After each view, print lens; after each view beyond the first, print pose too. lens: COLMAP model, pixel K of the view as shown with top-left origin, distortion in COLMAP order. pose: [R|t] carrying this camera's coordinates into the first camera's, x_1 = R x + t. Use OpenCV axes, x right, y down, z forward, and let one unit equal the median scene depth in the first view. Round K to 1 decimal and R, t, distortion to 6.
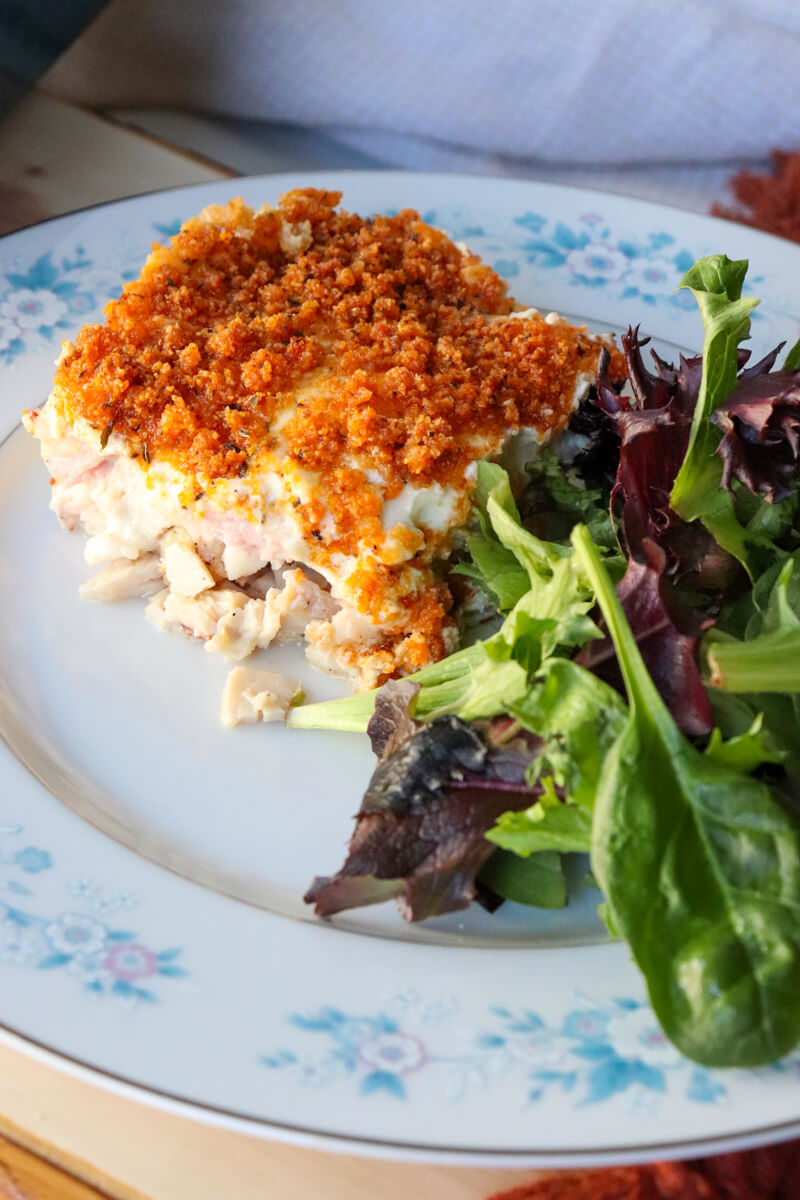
lens RADIAL K [[2225.1, 0, 428.6], [0, 2225.1, 654.9], [0, 0, 1]] dist [0.055429, 0.000000]
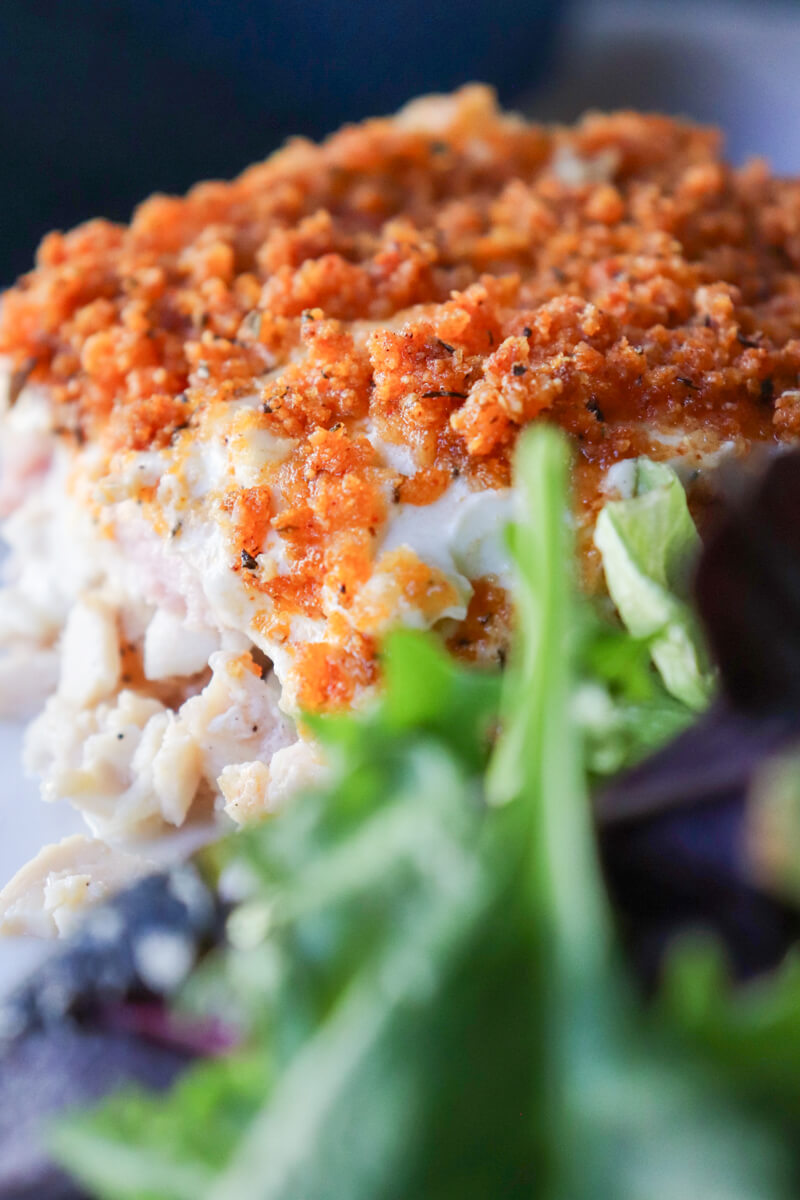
lens RADIAL K [[2672.2, 0, 388.9], [0, 2672.2, 604.2], [0, 0, 1]] dist [0.106594, 0.000000]
pose [[0.870815, 0.087725, -0.483721, 0.239612], [-0.231127, 0.941482, -0.245341, 0.083097], [0.433892, 0.325448, 0.840132, 0.532545]]
